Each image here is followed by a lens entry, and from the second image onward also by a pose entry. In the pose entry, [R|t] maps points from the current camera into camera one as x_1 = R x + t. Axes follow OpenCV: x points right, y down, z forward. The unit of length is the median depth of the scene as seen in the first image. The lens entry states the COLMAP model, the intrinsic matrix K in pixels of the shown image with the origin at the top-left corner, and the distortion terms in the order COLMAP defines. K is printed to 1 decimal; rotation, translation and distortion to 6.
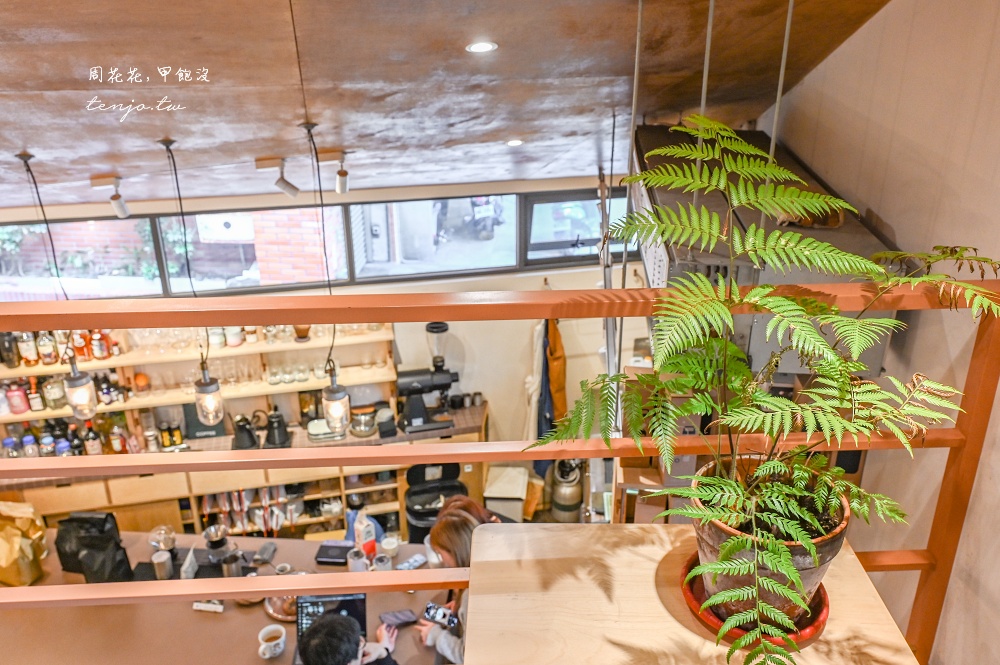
lens RADIAL K [[799.1, 0, 502.9], [0, 799.1, 321.8], [0, 0, 1]] dist [0.016512, -0.001263]
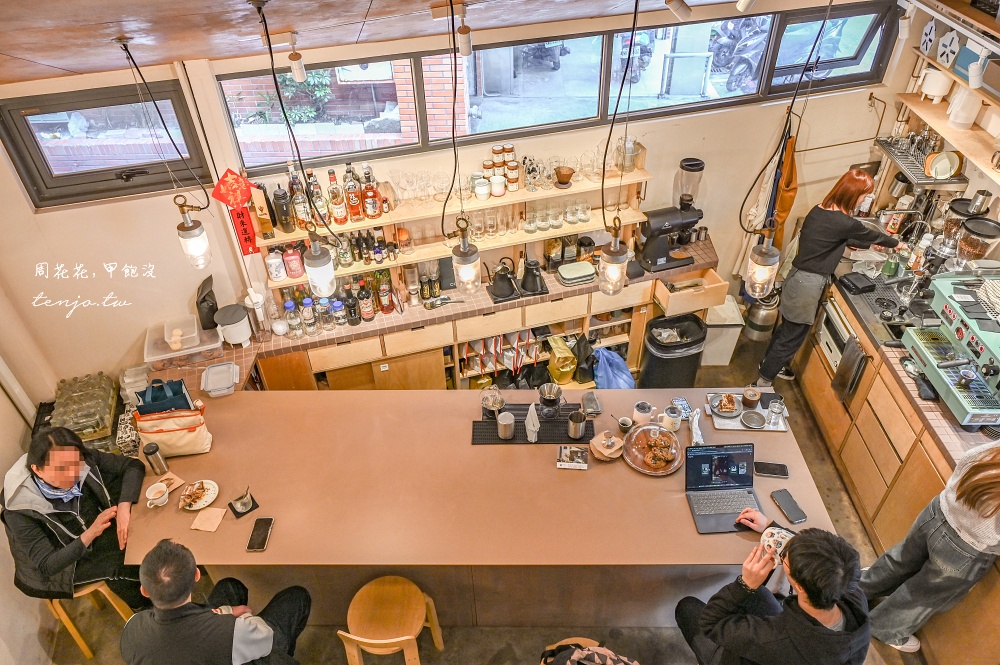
lens RADIAL K [[649.0, 0, 493.3], [0, 649.0, 333.6], [0, 0, 1]] dist [-0.007609, -0.006400]
pose [[0.998422, -0.054169, 0.014832, -0.350618], [0.047841, 0.958622, 0.280634, -0.029501], [-0.029420, -0.279481, 0.959700, 0.193615]]
